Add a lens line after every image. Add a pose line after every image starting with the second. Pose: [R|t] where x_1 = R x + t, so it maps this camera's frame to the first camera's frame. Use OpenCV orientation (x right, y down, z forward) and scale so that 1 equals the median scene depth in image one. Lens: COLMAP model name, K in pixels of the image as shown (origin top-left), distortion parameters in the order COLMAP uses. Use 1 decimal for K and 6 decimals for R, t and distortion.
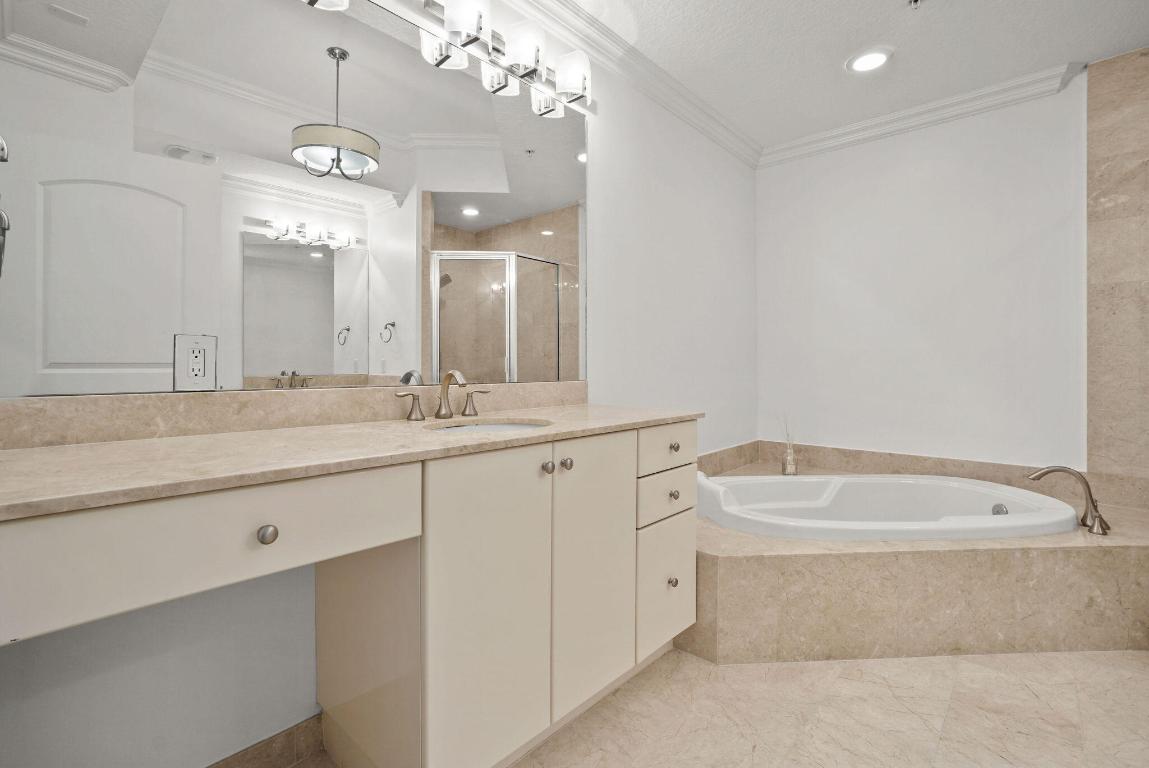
lens RADIAL K [[523.4, 0, 569.4], [0, 523.4, 364.3], [0, 0, 1]] dist [-0.052979, 0.022927]
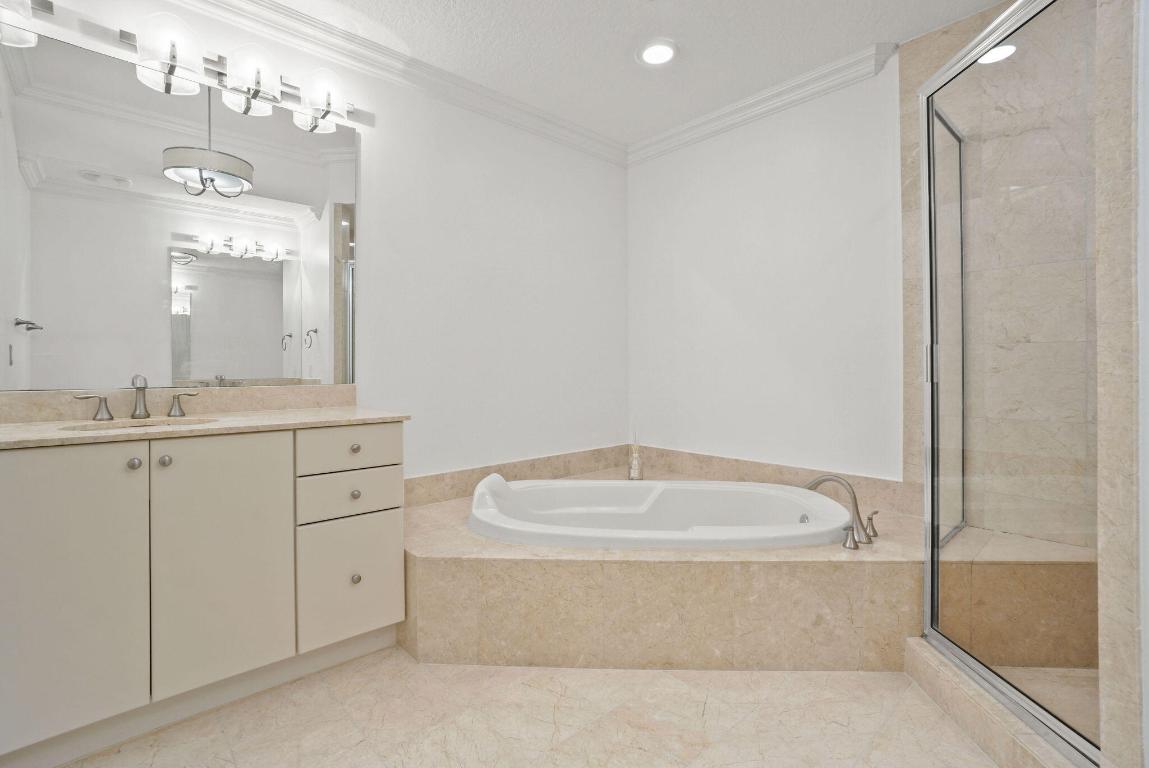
lens RADIAL K [[519.9, 0, 570.6], [0, 519.9, 367.3], [0, 0, 1]] dist [-0.051091, 0.021897]
pose [[0.995546, -0.004781, -0.094151, 0.662832], [0.004874, 0.999988, 0.000757, -0.000446], [0.094147, -0.001213, 0.995558, 0.020952]]
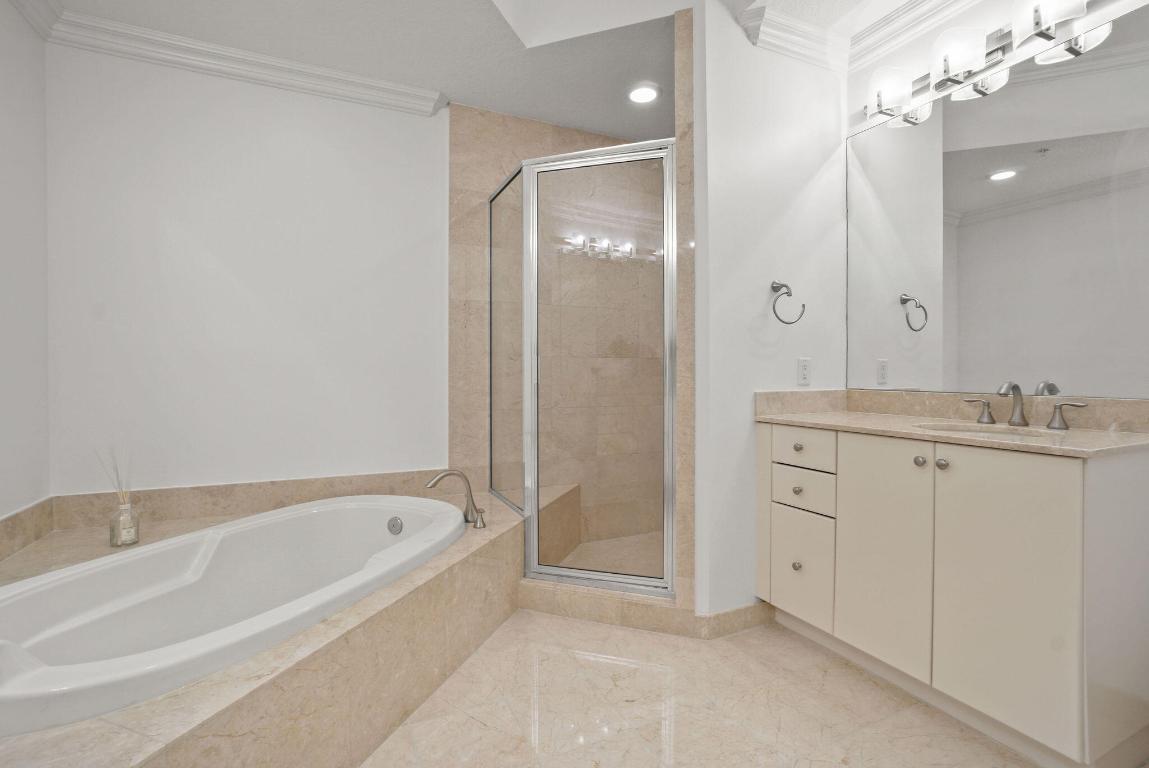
lens RADIAL K [[521.7, 0, 569.9], [0, 521.7, 375.3], [0, 0, 1]] dist [-0.055678, 0.021228]
pose [[0.375293, -0.005363, 0.926891, 0.094306], [-0.001237, 0.999979, 0.006287, 0.001686], [-0.926905, -0.003506, 0.375279, 0.434871]]
